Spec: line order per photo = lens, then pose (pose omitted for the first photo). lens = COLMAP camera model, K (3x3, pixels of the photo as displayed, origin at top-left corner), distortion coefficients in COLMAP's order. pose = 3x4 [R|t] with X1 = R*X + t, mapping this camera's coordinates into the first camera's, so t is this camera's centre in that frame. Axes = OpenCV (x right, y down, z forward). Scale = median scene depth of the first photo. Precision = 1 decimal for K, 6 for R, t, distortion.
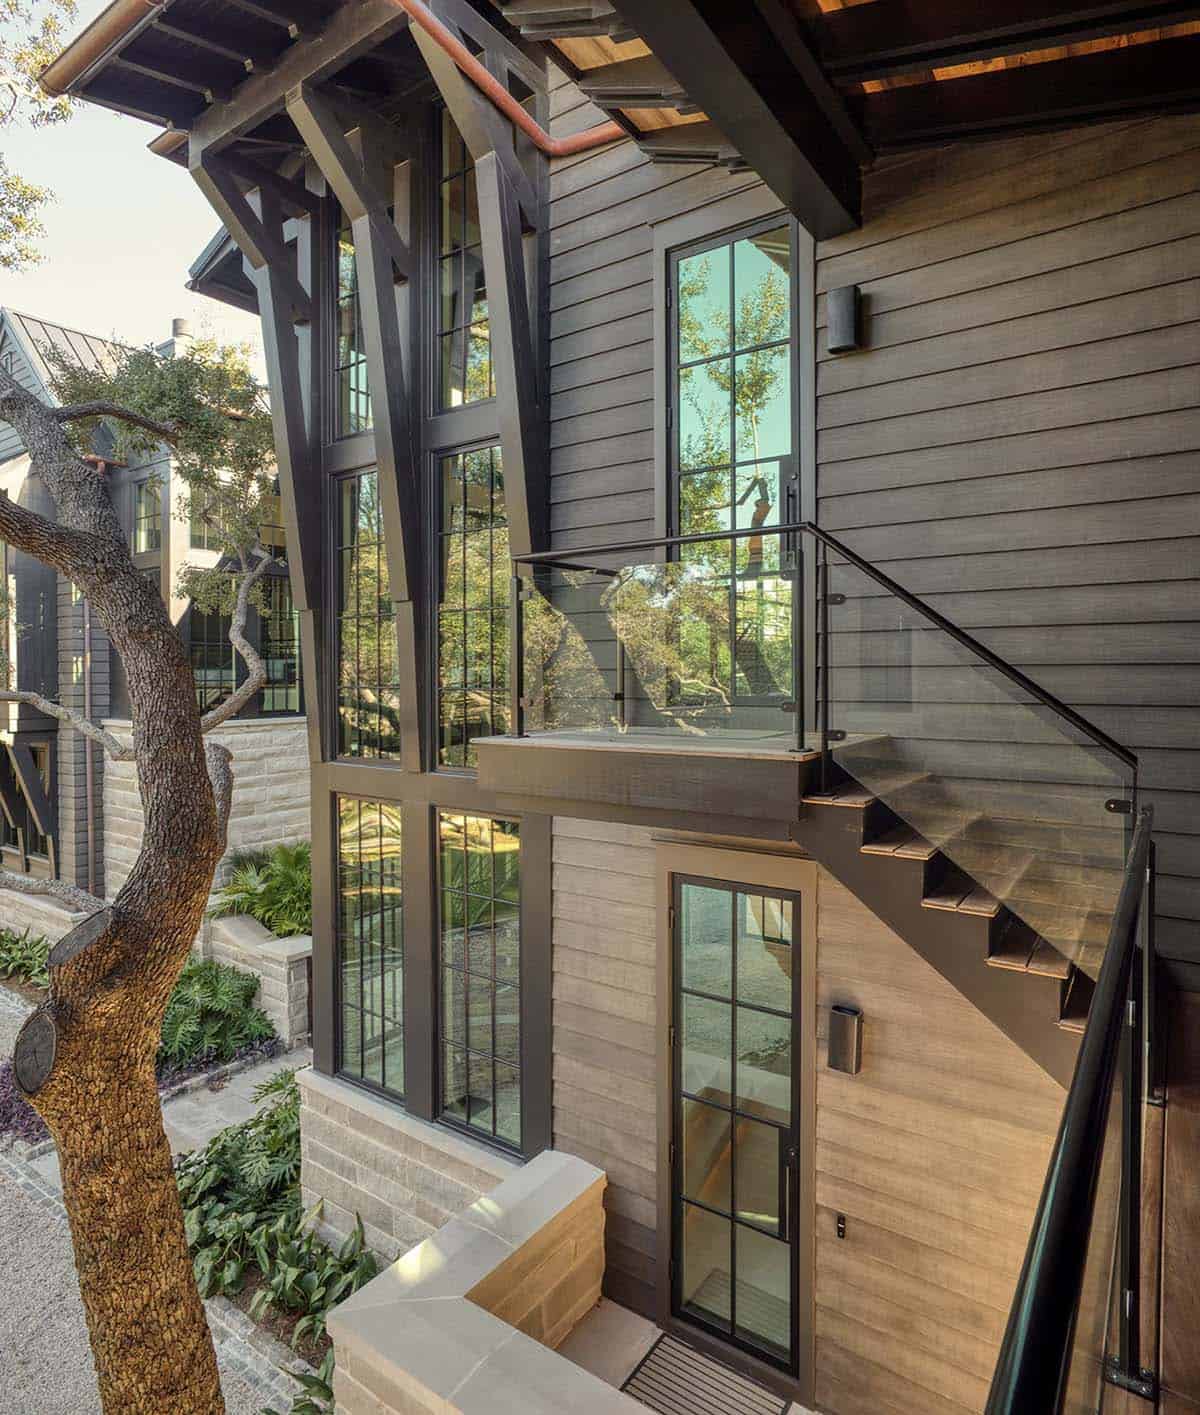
lens RADIAL K [[819.8, 0, 600.2], [0, 819.8, 699.4], [0, 0, 1]] dist [0.003443, 0.000172]
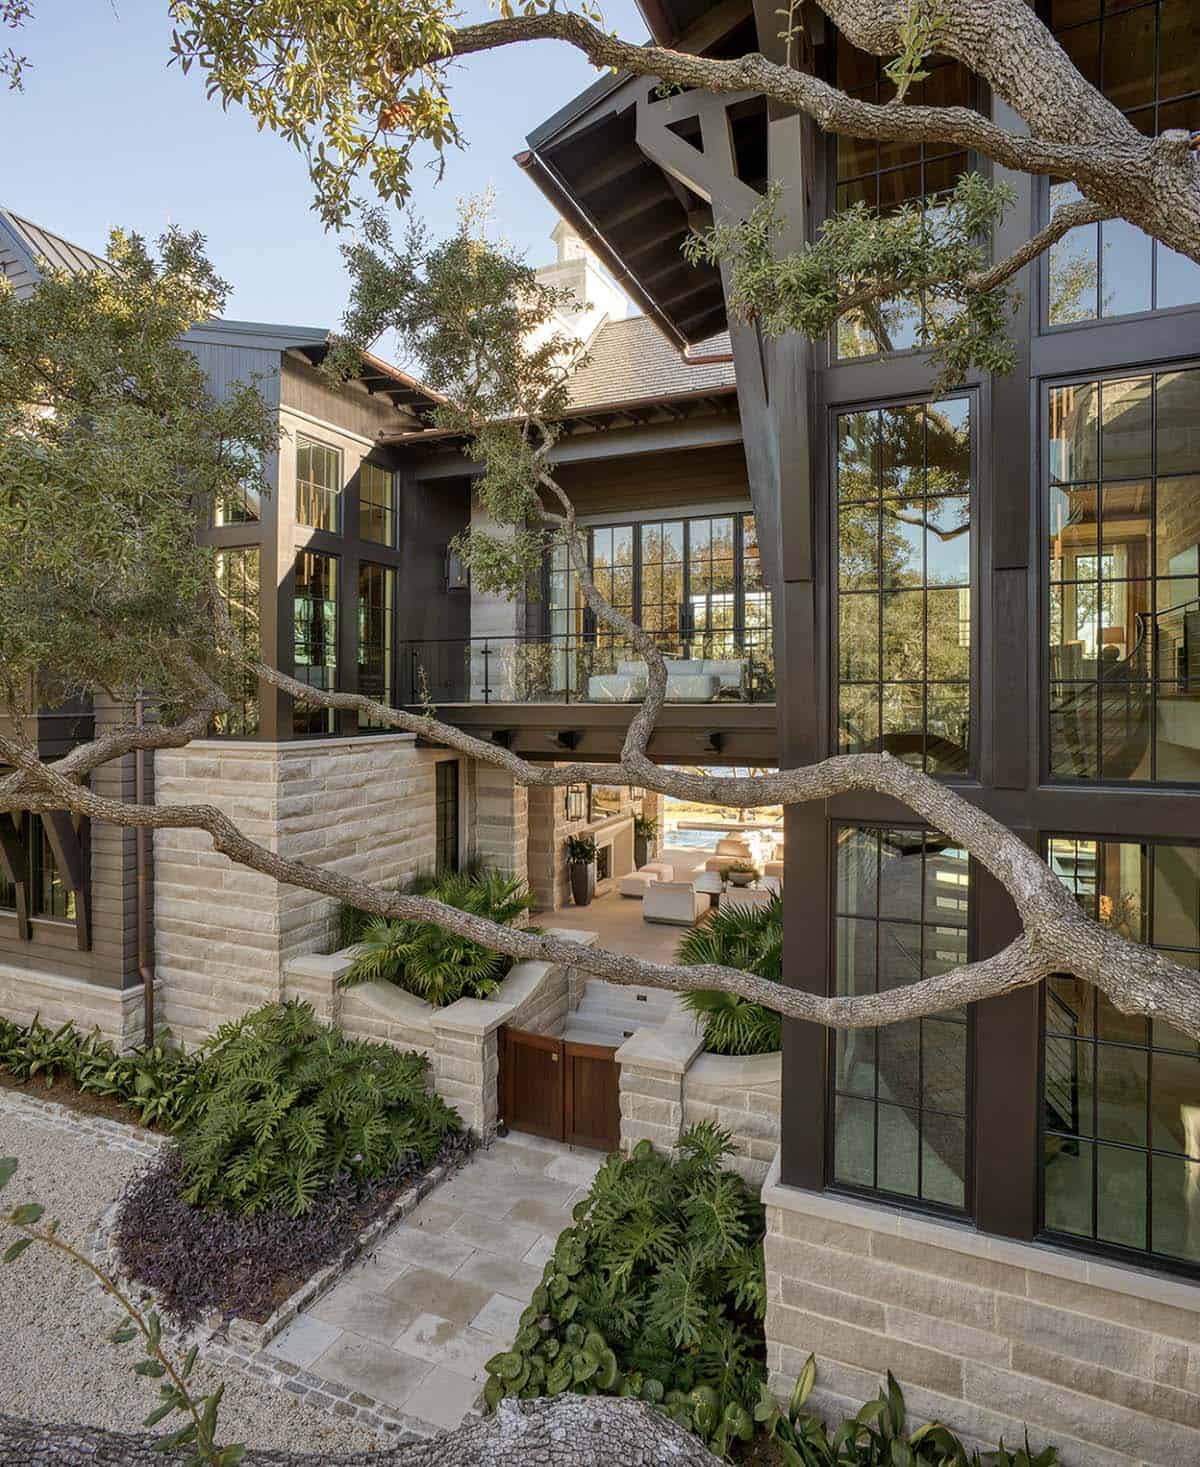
lens RADIAL K [[819.3, 0, 600.6], [0, 819.3, 725.4], [0, 0, 1]] dist [-0.001102, 0.001038]
pose [[0.981282, -0.006582, 0.192463, -0.386808], [0.007943, 0.999949, -0.006301, 0.022914], [-0.192411, 0.007712, 0.981284, 0.176221]]
